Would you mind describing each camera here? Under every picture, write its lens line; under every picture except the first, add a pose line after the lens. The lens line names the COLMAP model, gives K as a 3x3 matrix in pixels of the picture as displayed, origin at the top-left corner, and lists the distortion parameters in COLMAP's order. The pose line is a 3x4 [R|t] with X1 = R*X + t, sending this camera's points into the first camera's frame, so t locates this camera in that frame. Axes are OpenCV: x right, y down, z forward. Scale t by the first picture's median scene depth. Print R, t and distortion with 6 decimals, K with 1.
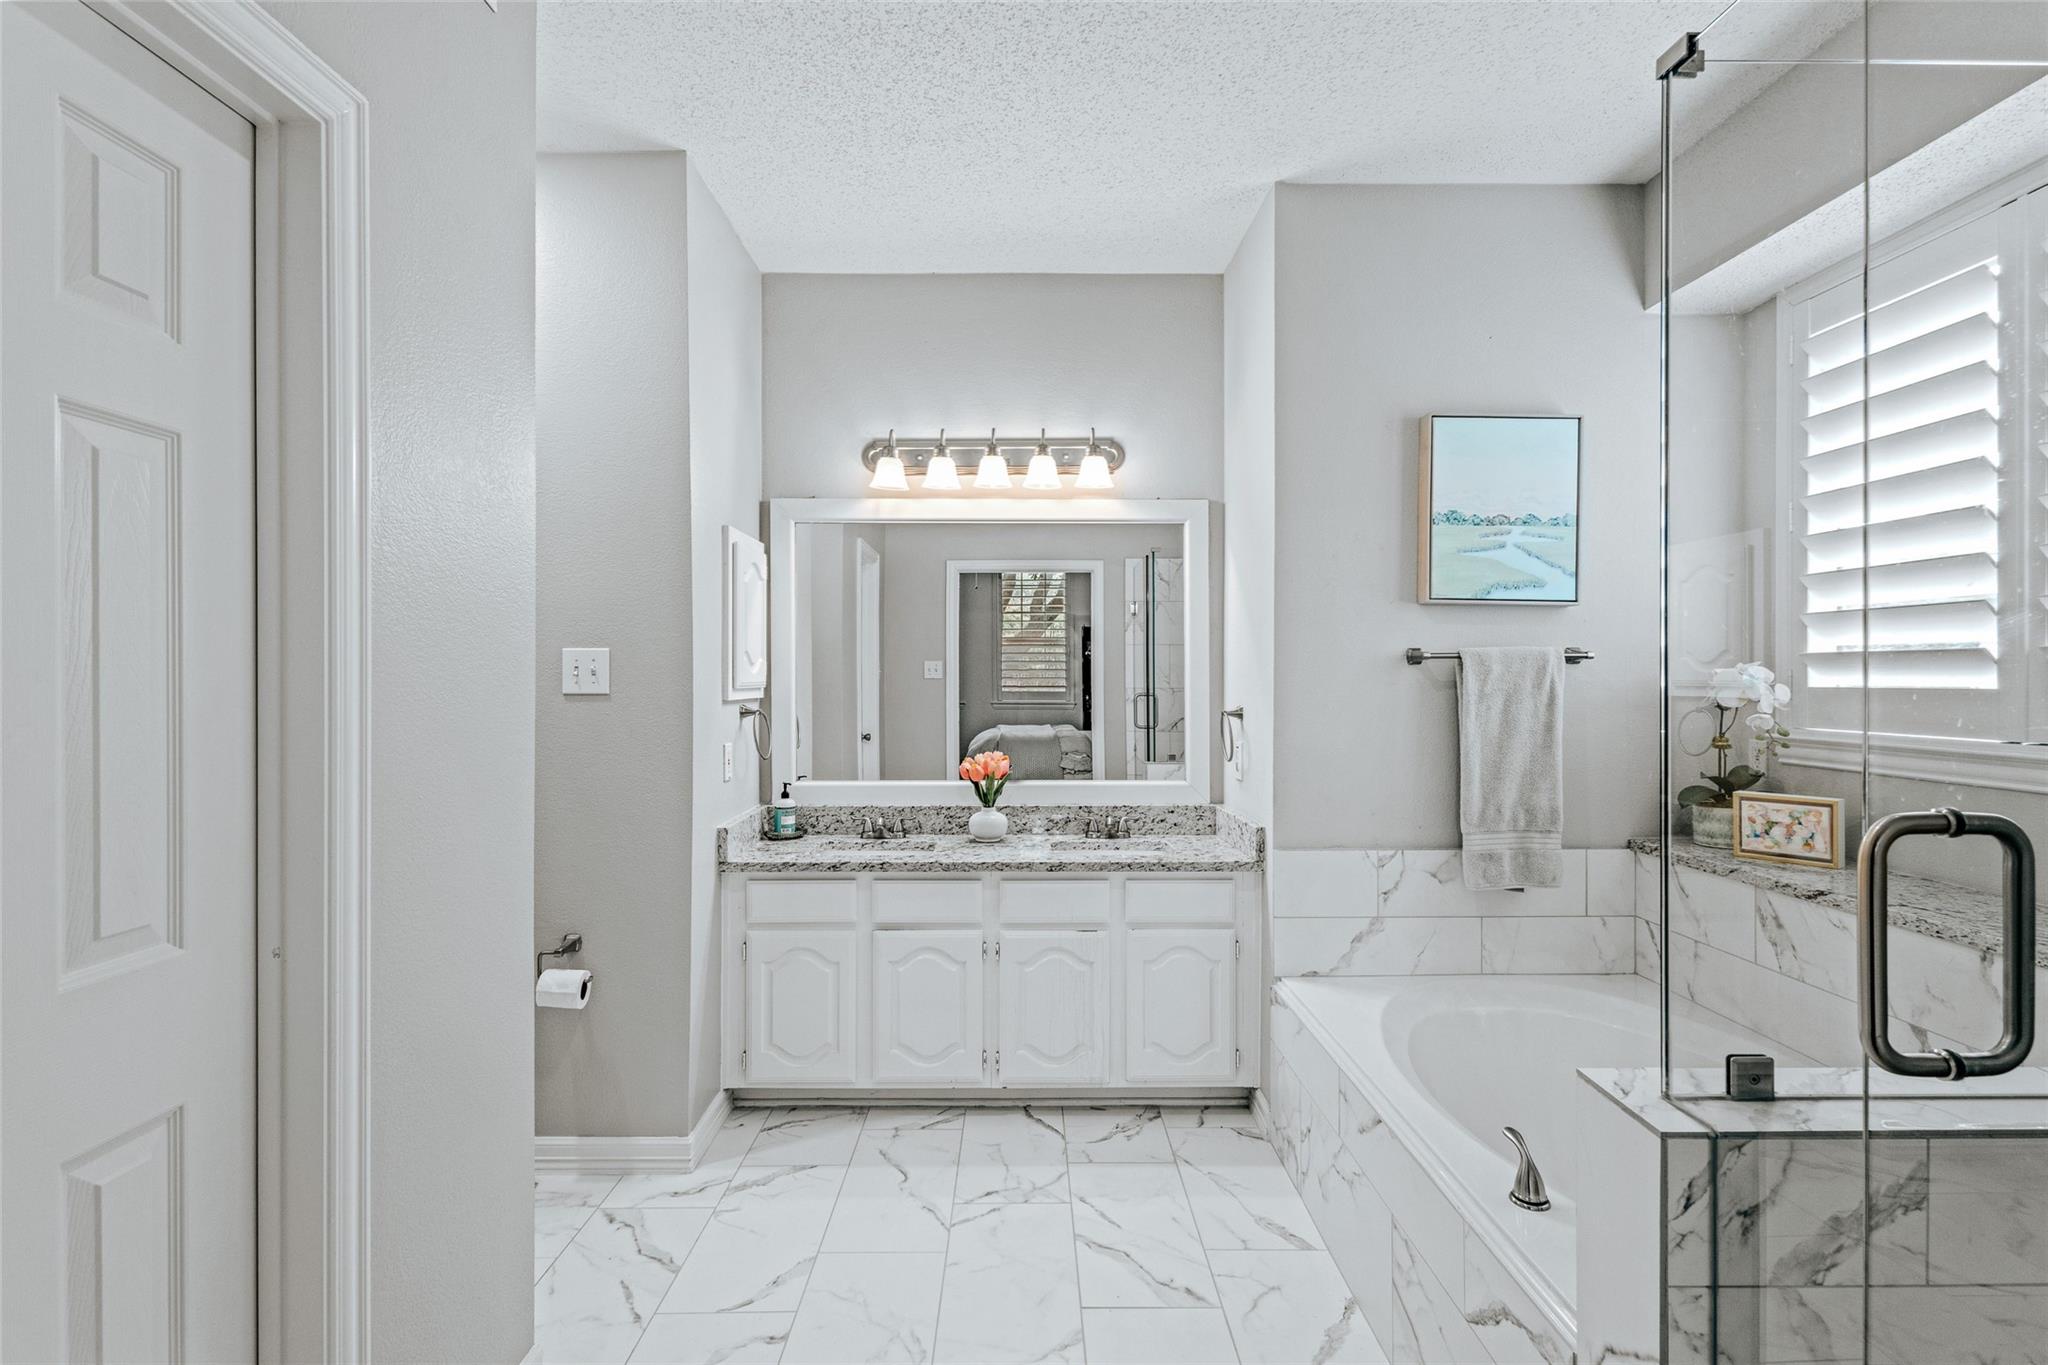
lens RADIAL K [[942.7, 0, 1024.0], [0, 942.7, 682.5], [0, 0, 1]] dist [0.003661, 0.000652]
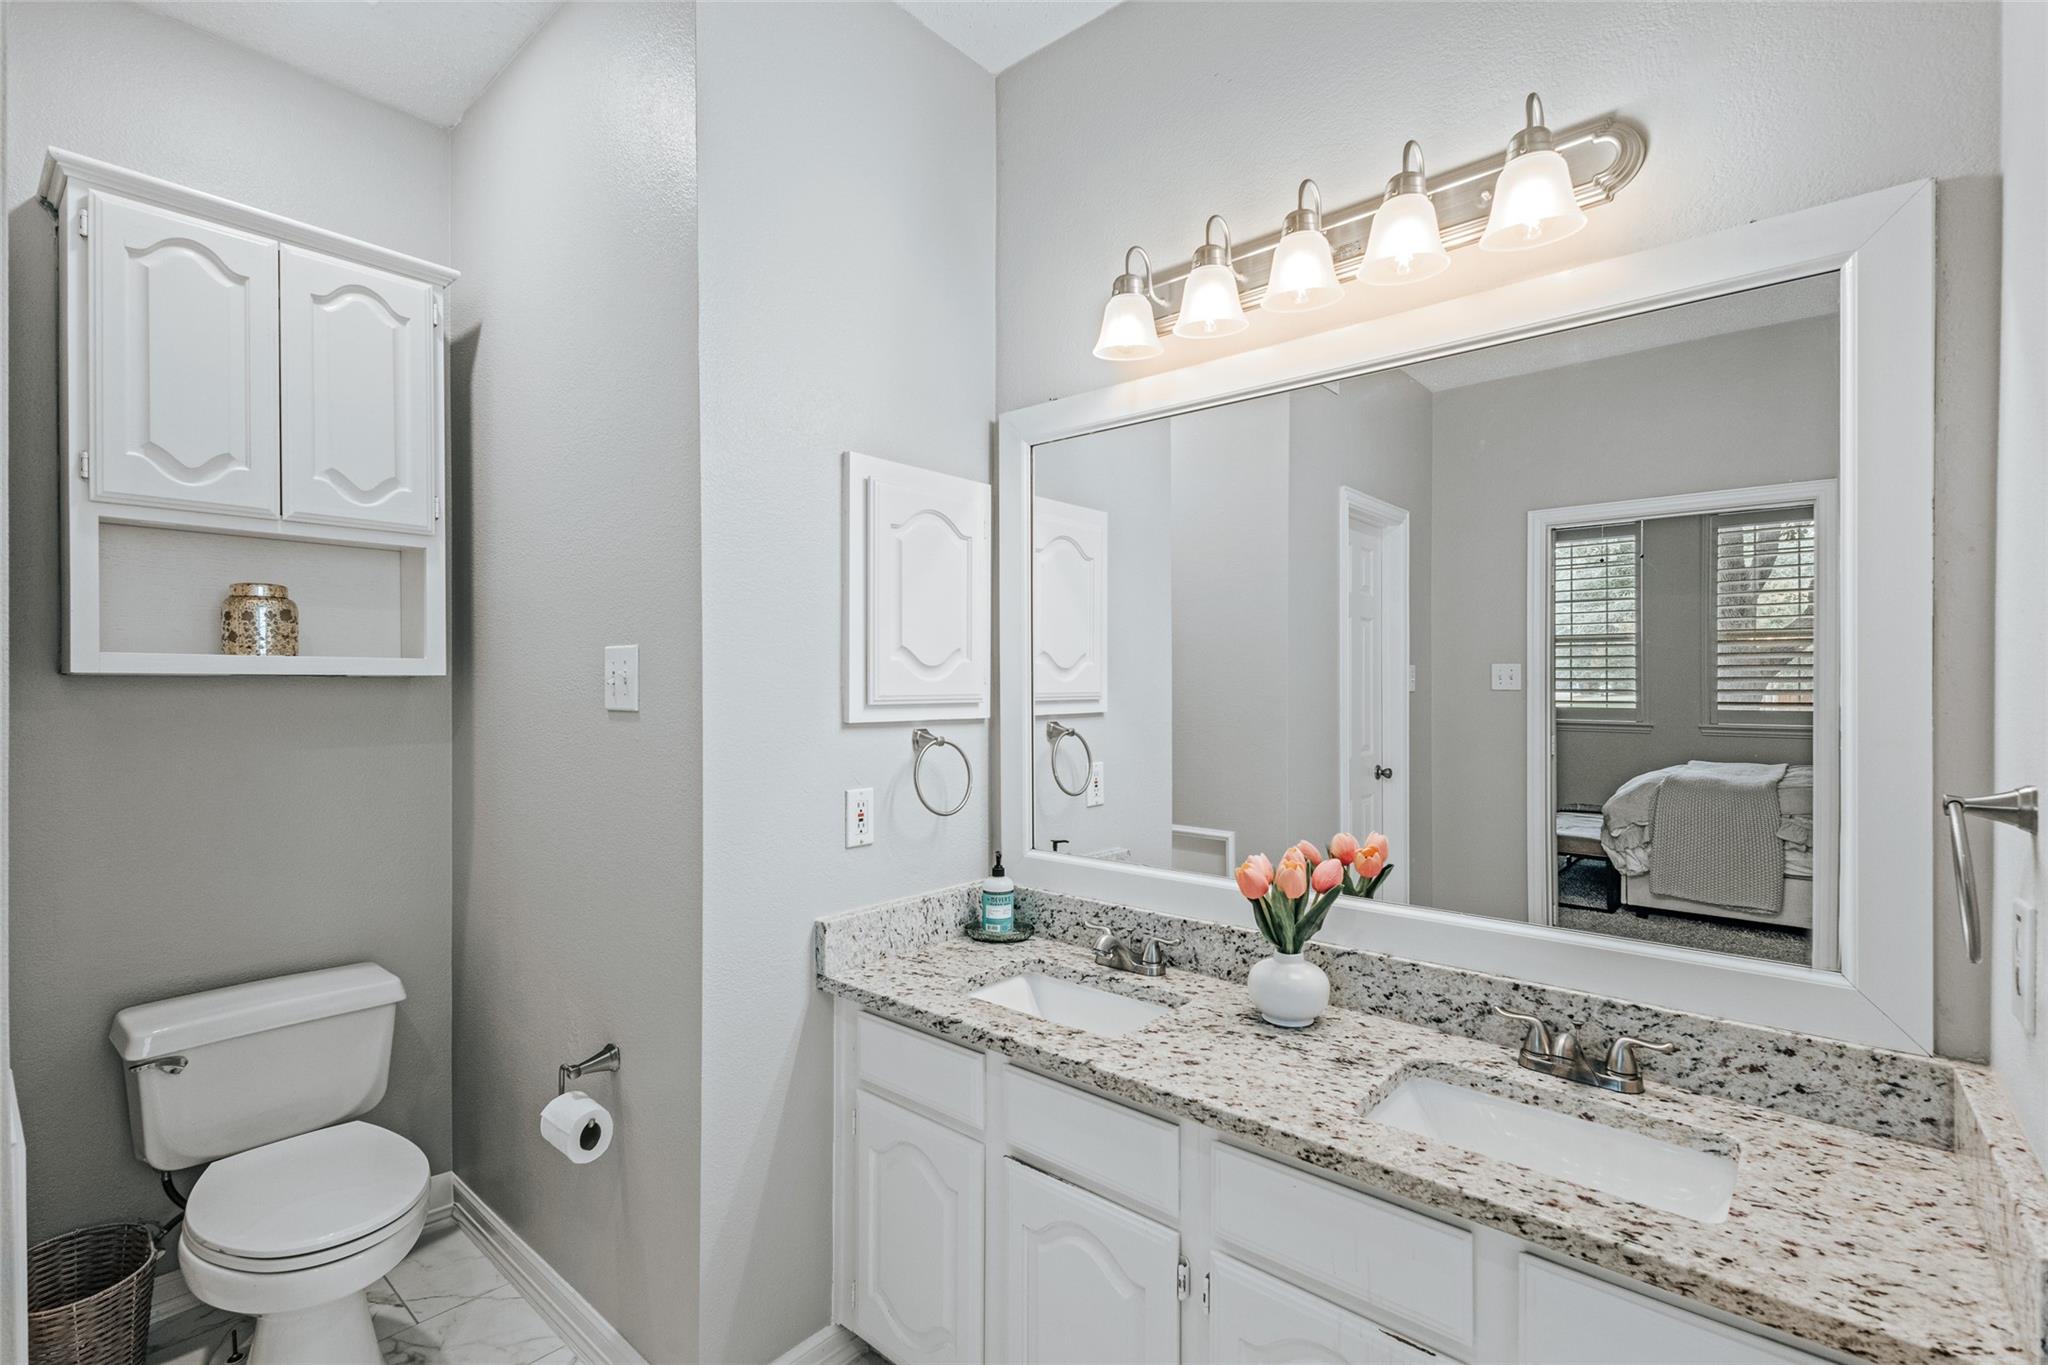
lens RADIAL K [[942.7, 0, 1024.0], [0, 942.7, 682.5], [0, 0, 1]] dist [0.003661, 0.000652]
pose [[0.748338, 0.000626, -0.663317, 0.179244], [-0.003316, 0.999991, -0.002797, -0.006391], [0.663309, 0.004292, 0.748333, 0.521891]]
